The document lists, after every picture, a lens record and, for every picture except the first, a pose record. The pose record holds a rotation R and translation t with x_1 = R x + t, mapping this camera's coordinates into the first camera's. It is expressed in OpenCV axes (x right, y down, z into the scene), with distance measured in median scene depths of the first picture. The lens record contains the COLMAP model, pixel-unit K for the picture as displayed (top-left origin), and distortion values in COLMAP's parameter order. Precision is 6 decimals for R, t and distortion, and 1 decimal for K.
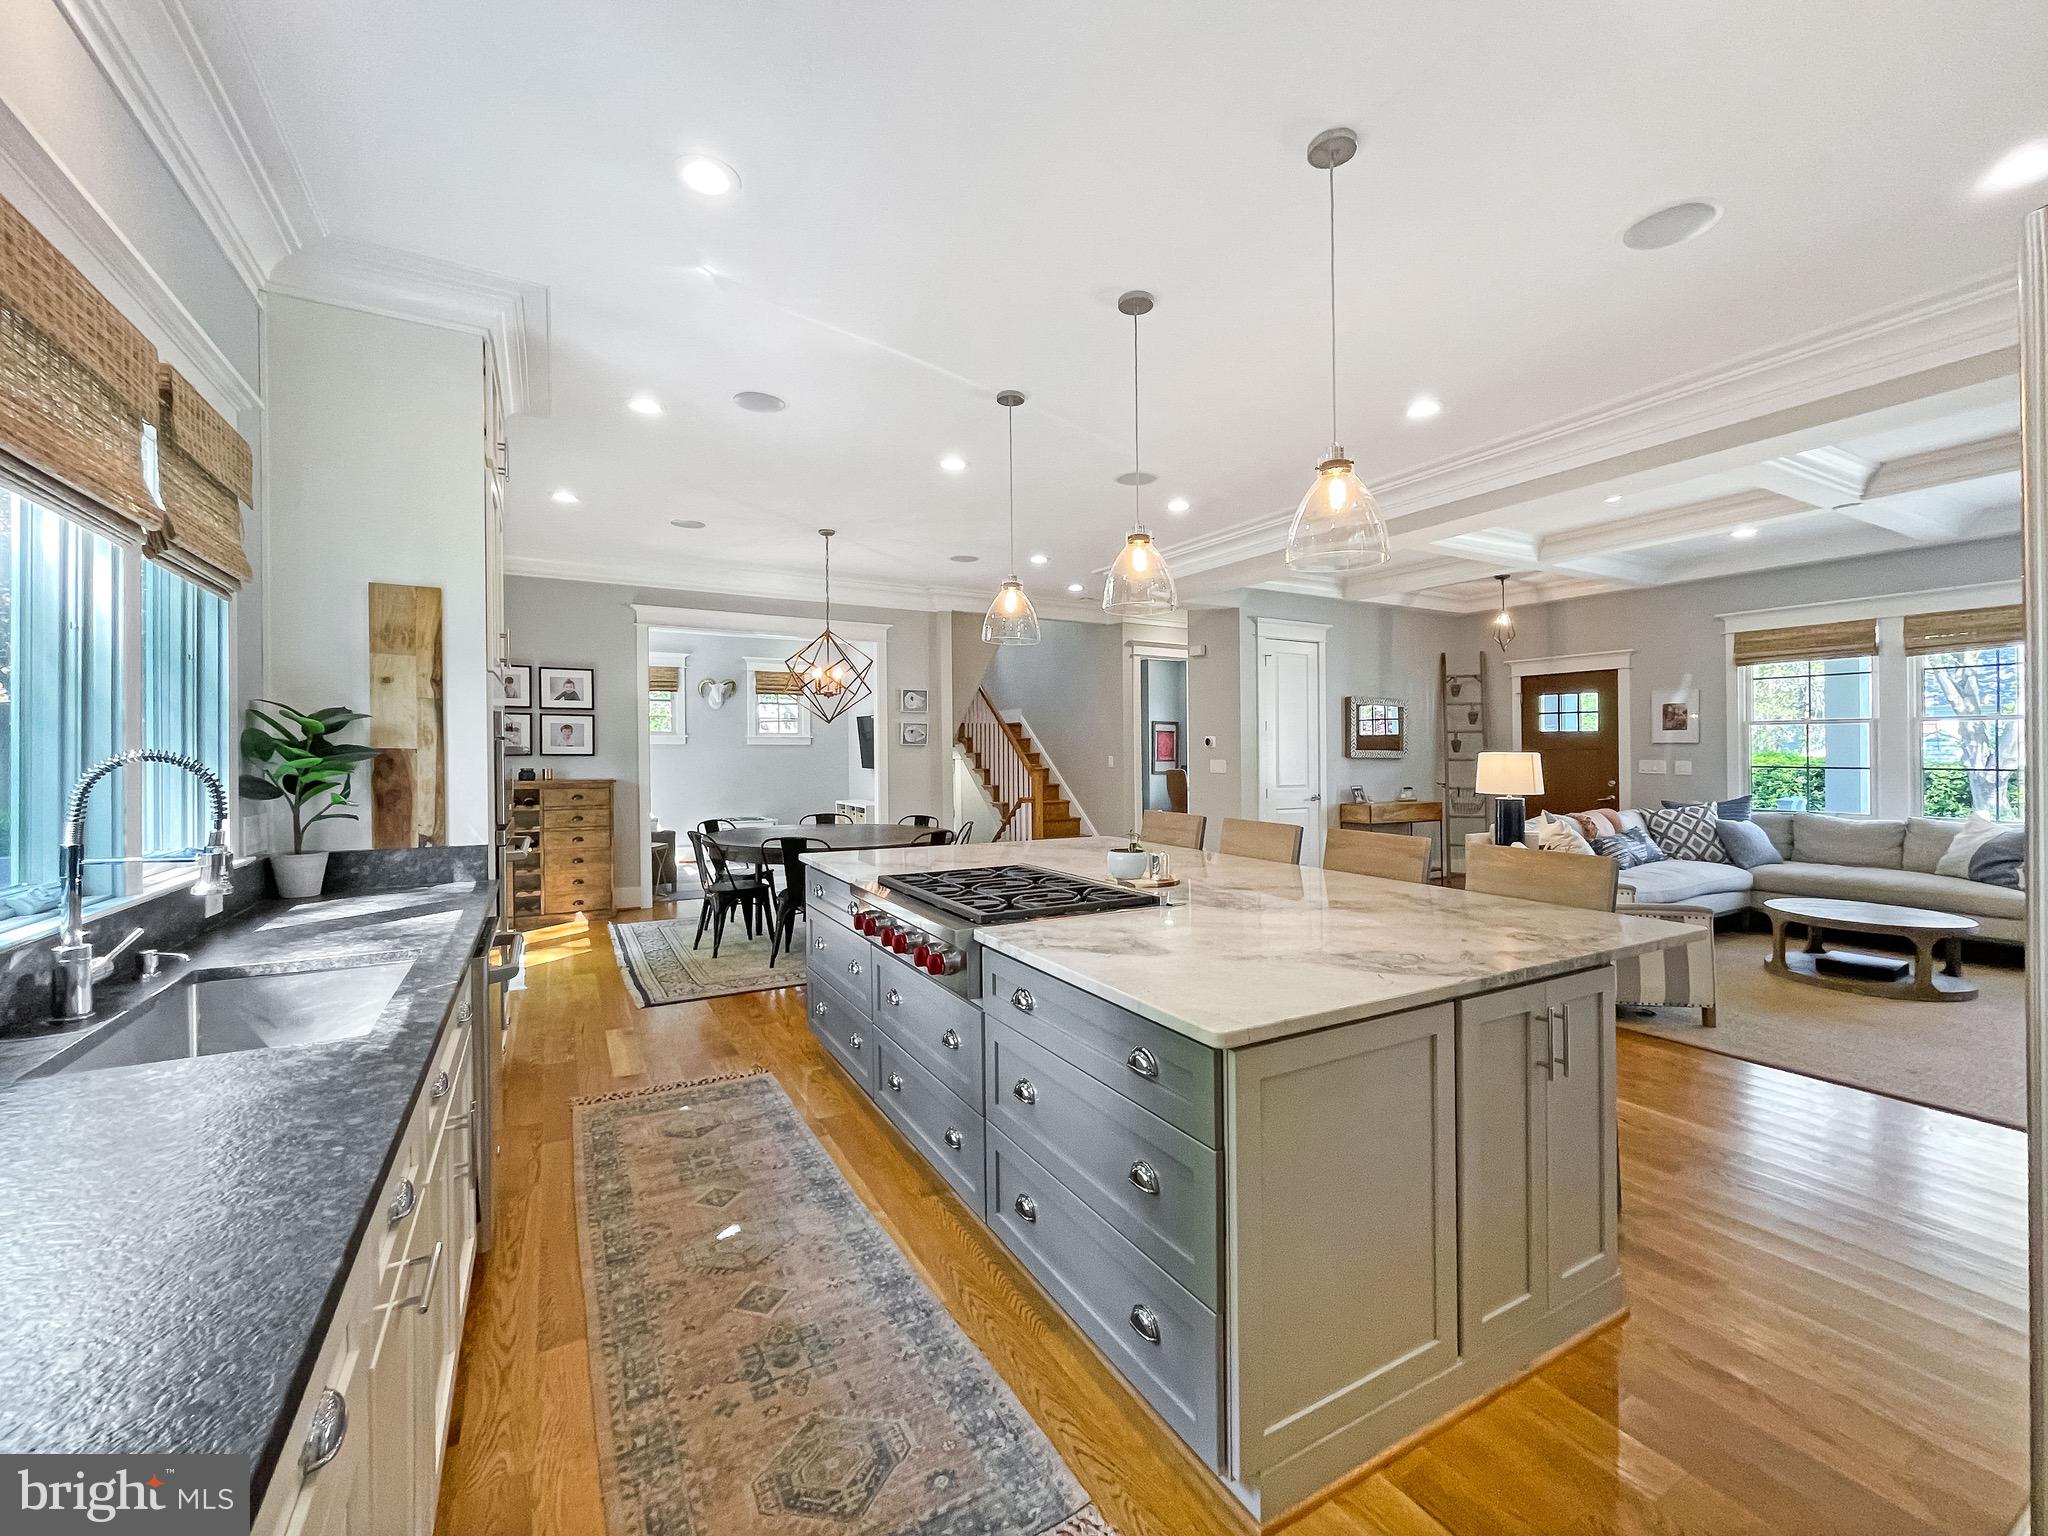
lens RADIAL K [[847.2, 0, 1024.6], [0, 847.2, 744.6], [0, 0, 1]] dist [-0.006135, -0.000011]
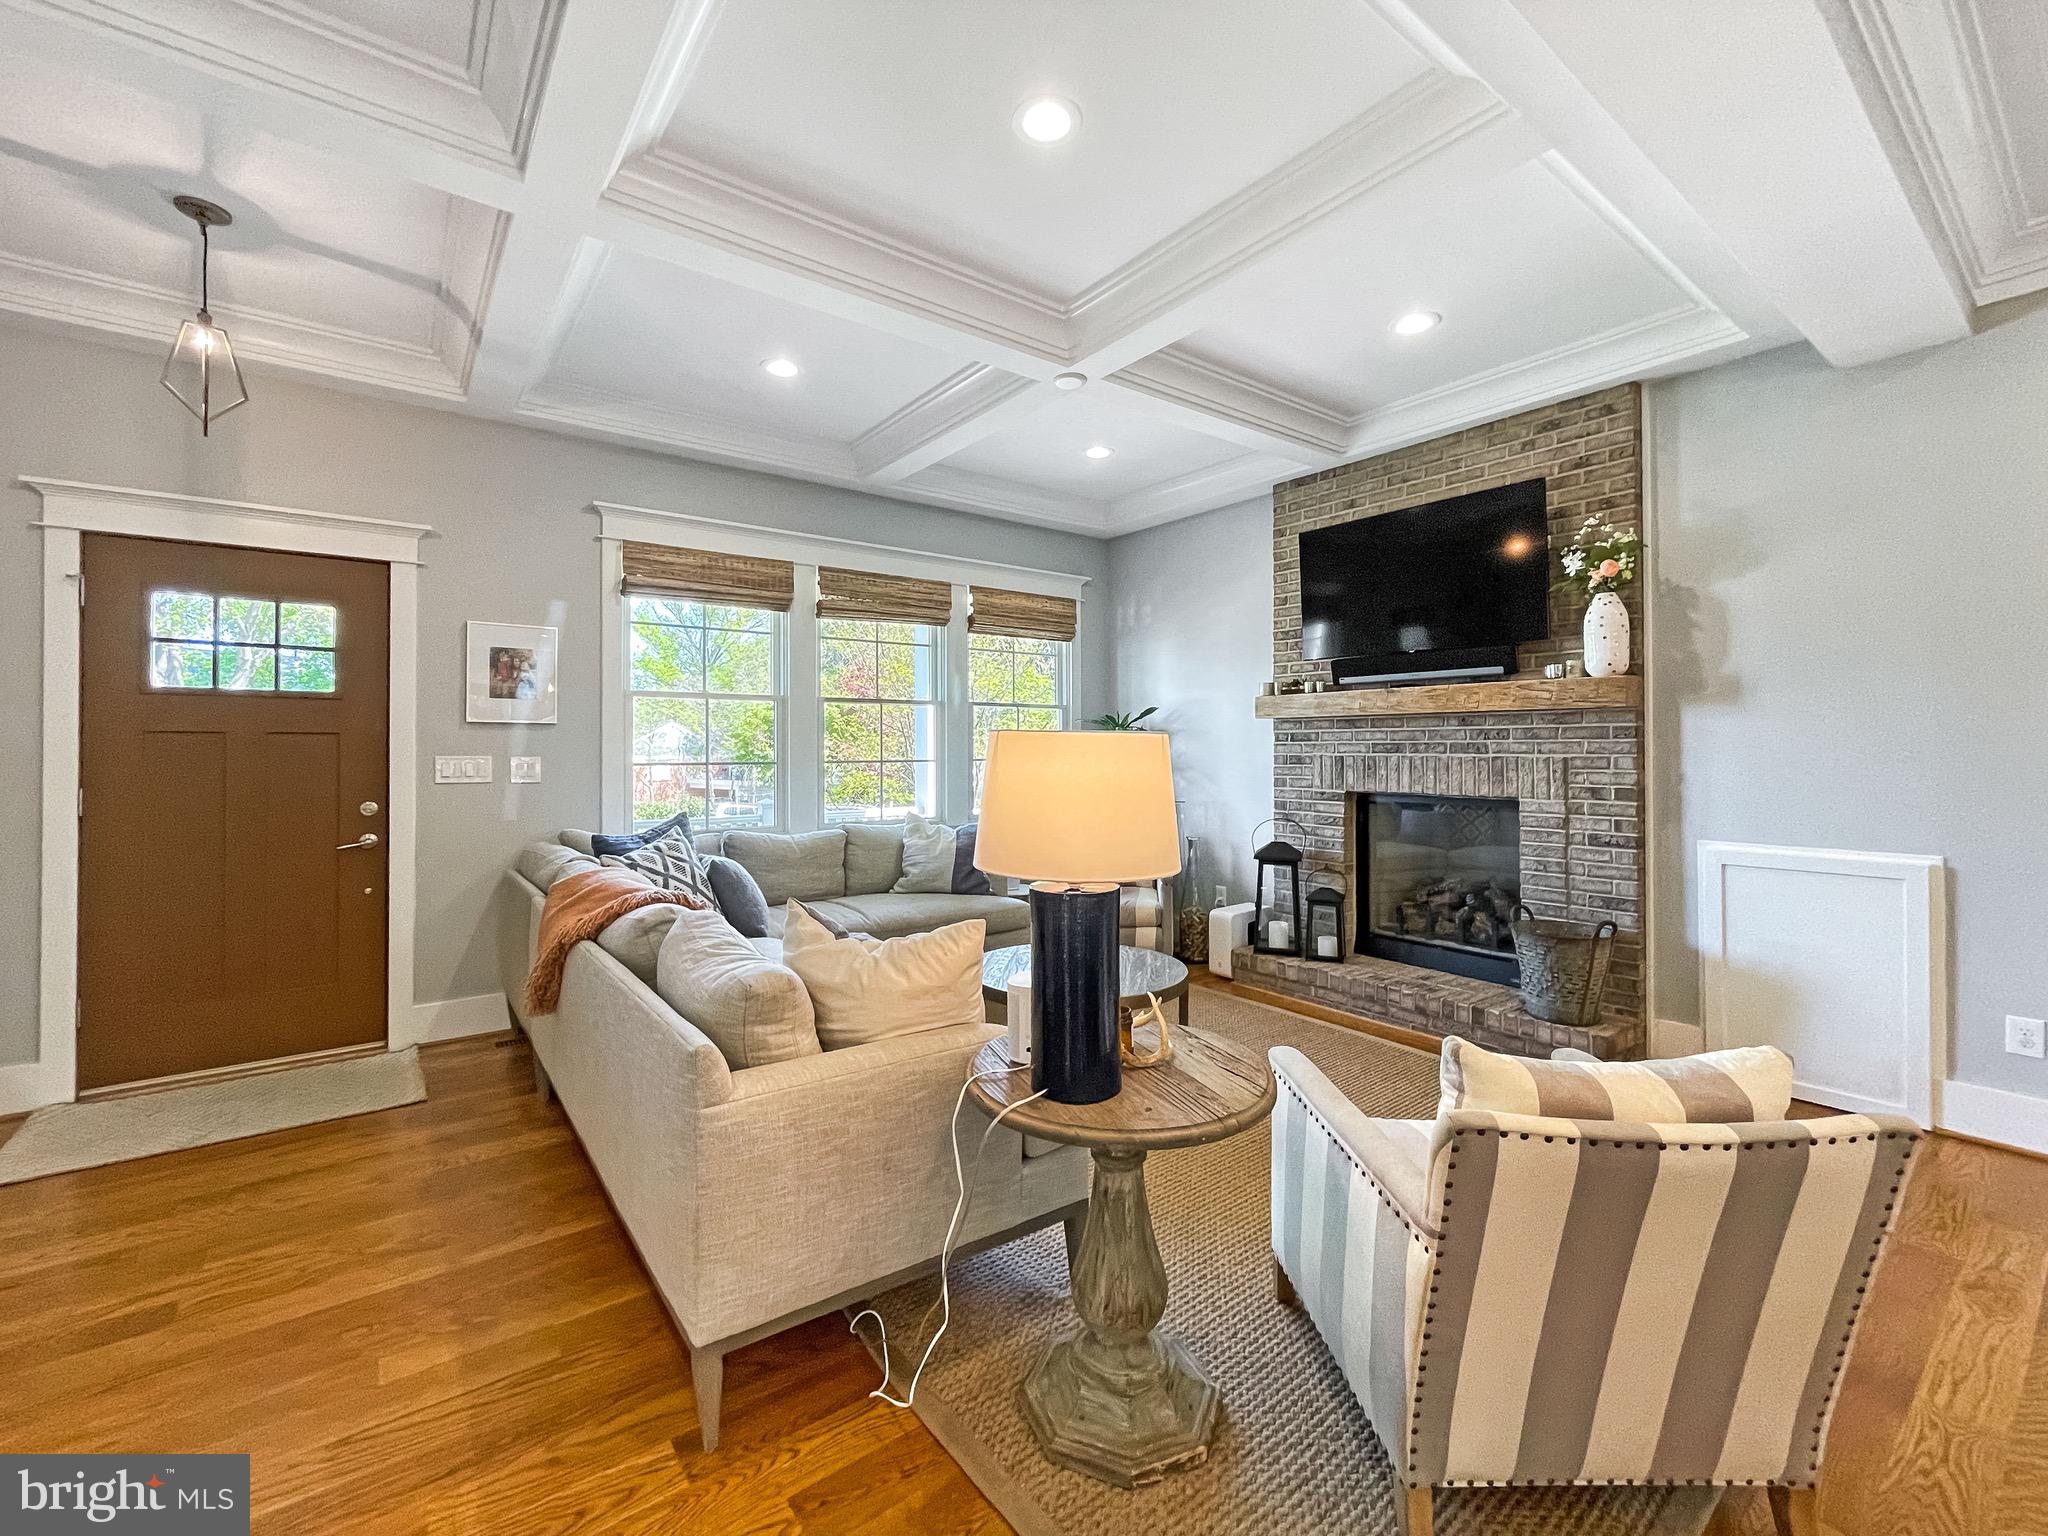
lens RADIAL K [[843.6, 0, 1024.7], [0, 843.6, 750.2], [0, 0, 1]] dist [-0.000803, -0.000368]
pose [[-0.136524, -0.004301, 0.990627, 0.213642], [-0.005993, 0.999976, 0.003516, 0.011596], [-0.990619, -0.005457, -0.136546, 0.790028]]
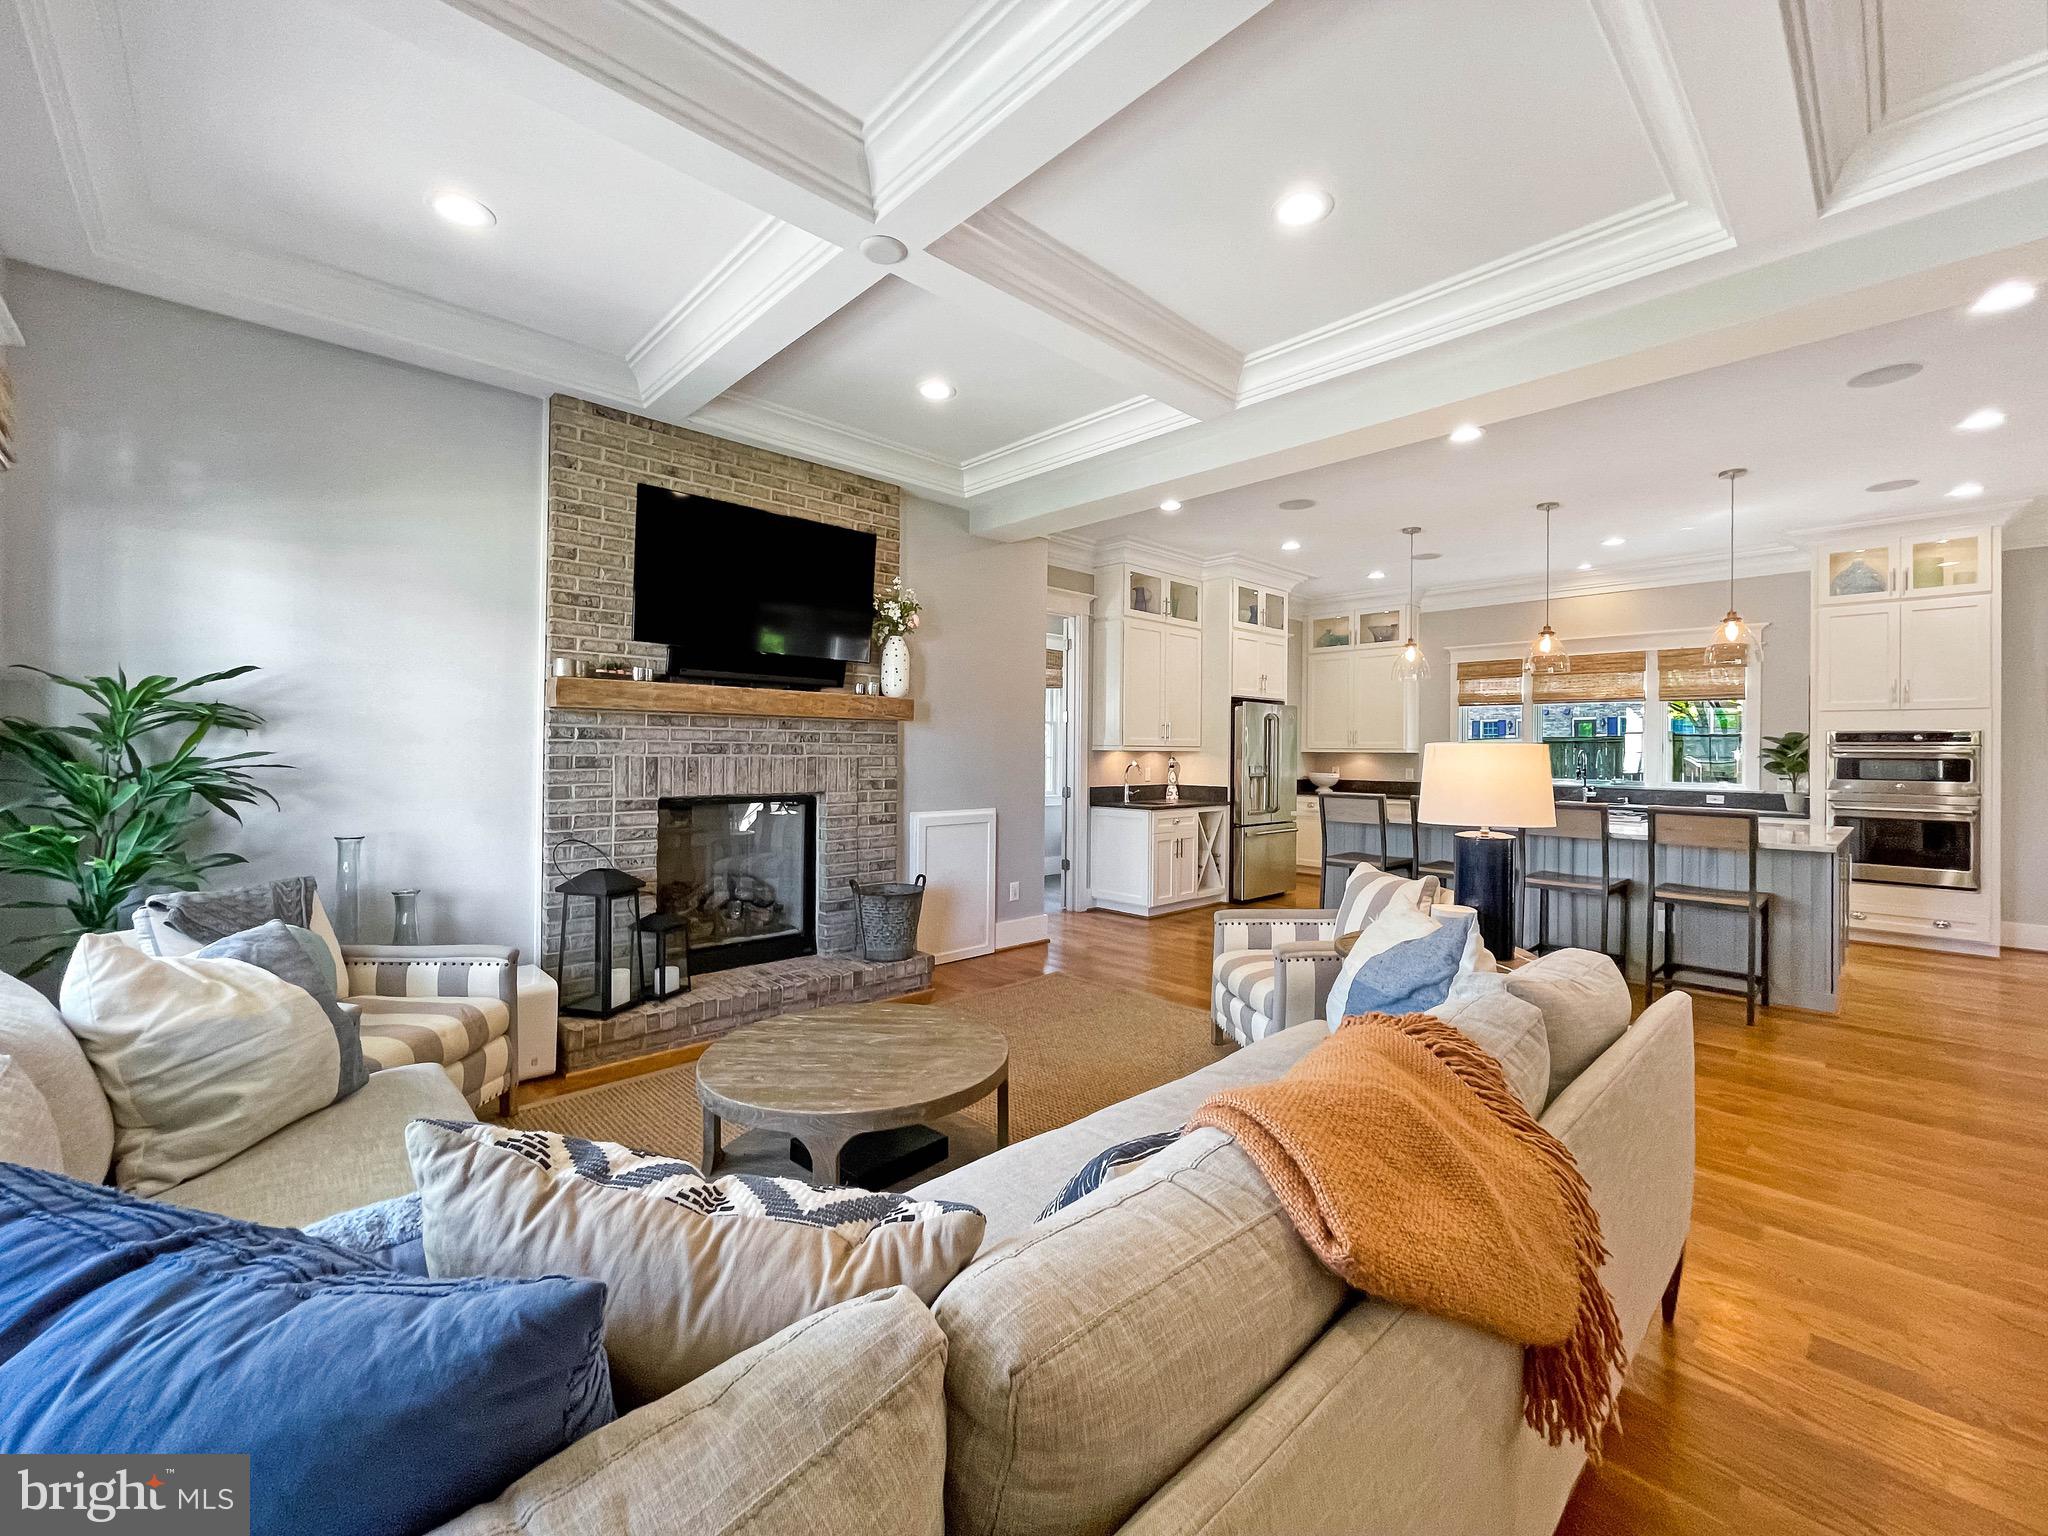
lens RADIAL K [[831.0, 0, 1018.0], [0, 831.0, 747.4], [0, 0, 1]] dist [-0.006123, -0.000578]
pose [[-0.970534, -0.012625, -0.240632, 0.709567], [-0.009390, 0.999850, -0.014584, 0.016120], [0.240780, -0.011895, -0.970507, 1.044976]]
